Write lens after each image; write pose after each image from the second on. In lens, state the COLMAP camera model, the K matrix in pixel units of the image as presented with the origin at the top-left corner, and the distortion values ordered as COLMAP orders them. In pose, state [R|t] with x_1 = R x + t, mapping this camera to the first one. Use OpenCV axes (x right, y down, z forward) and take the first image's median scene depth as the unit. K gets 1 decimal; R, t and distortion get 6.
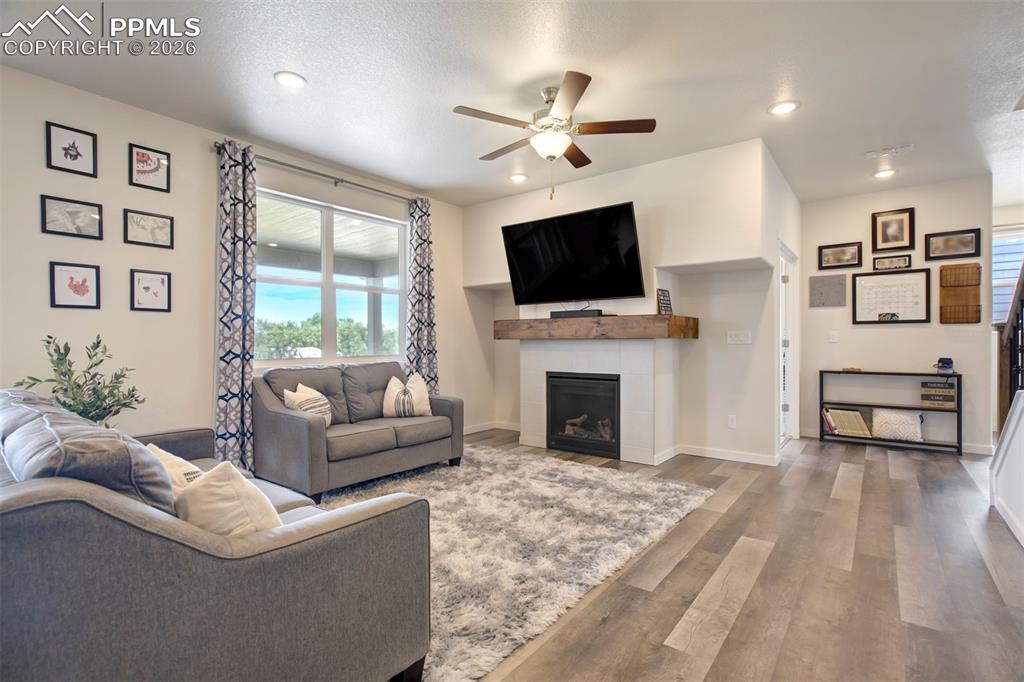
lens RADIAL K [[480.2, 0, 516.6], [0, 480.2, 344.1], [0, 0, 1]] dist [-0.033682, 0.015275]
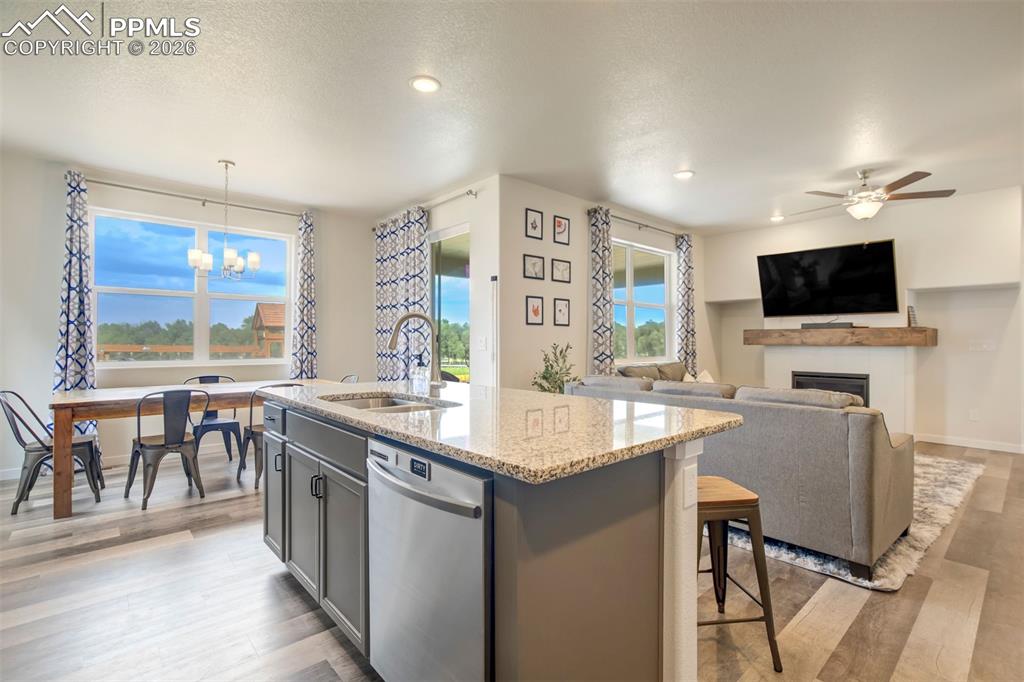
lens RADIAL K [[480.2, 0, 514.9], [0, 480.2, 339.5], [0, 0, 1]] dist [-0.033682, 0.015275]
pose [[0.985016, 0.005993, -0.172360, -0.506890], [-0.007665, 0.999930, -0.009038, -0.009376], [0.172294, 0.010224, 0.984993, -0.395734]]
